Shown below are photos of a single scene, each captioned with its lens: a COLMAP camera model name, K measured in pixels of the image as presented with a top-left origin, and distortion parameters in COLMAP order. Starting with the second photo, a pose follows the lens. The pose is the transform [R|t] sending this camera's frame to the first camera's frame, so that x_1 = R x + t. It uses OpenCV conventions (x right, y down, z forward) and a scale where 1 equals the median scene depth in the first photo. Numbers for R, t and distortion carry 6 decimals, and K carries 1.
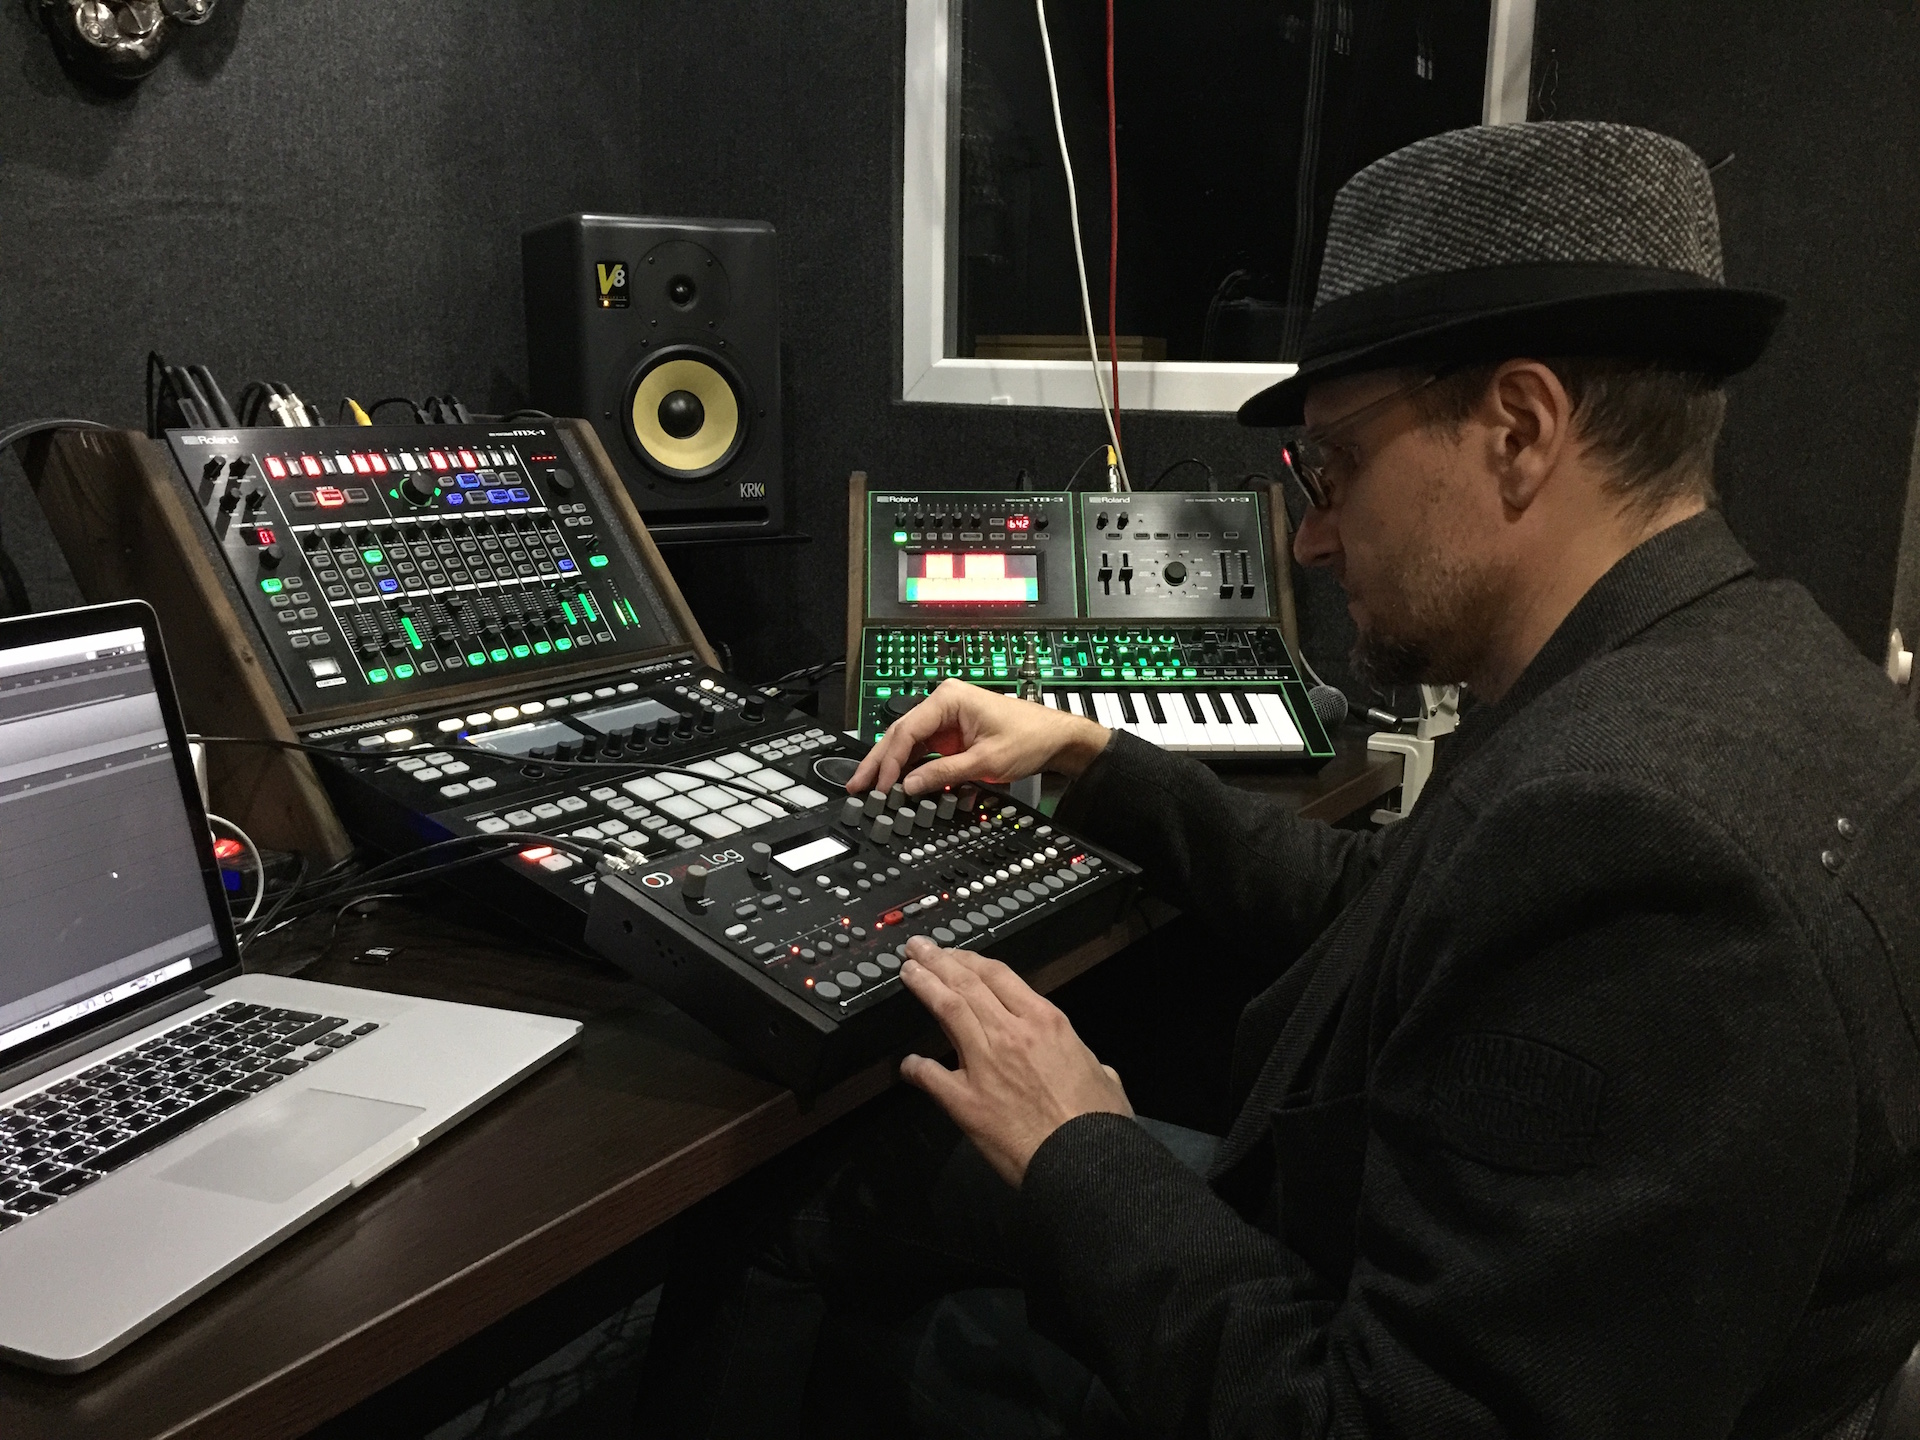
lens RADIAL K [[1622.0, 0, 961.3], [0, 1622.0, 691.5], [0, 0, 1]] dist [0.087618, -0.140509]
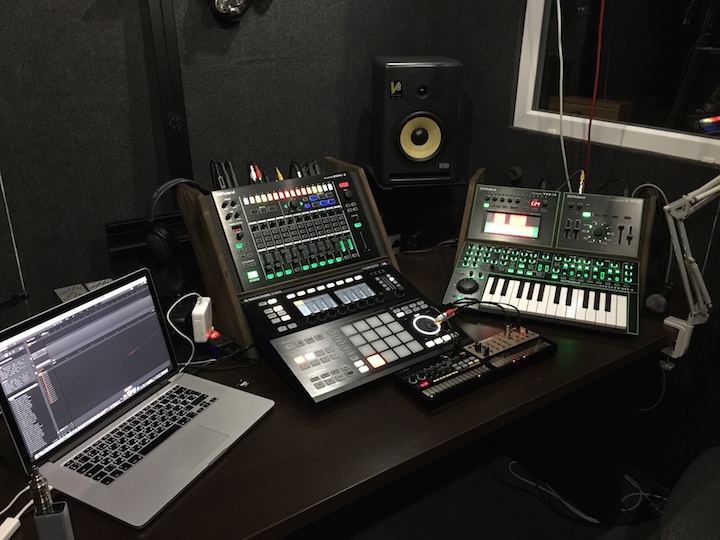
lens RADIAL K [[608.3, 0, 361.9], [0, 608.3, 256.8], [0, 0, 1]] dist [0.087618, -0.140509]
pose [[0.929978, 0.129887, -0.343903, 0.157348], [-0.066738, 0.979608, 0.189510, -0.234449], [0.361505, -0.153289, 0.919683, 0.031818]]
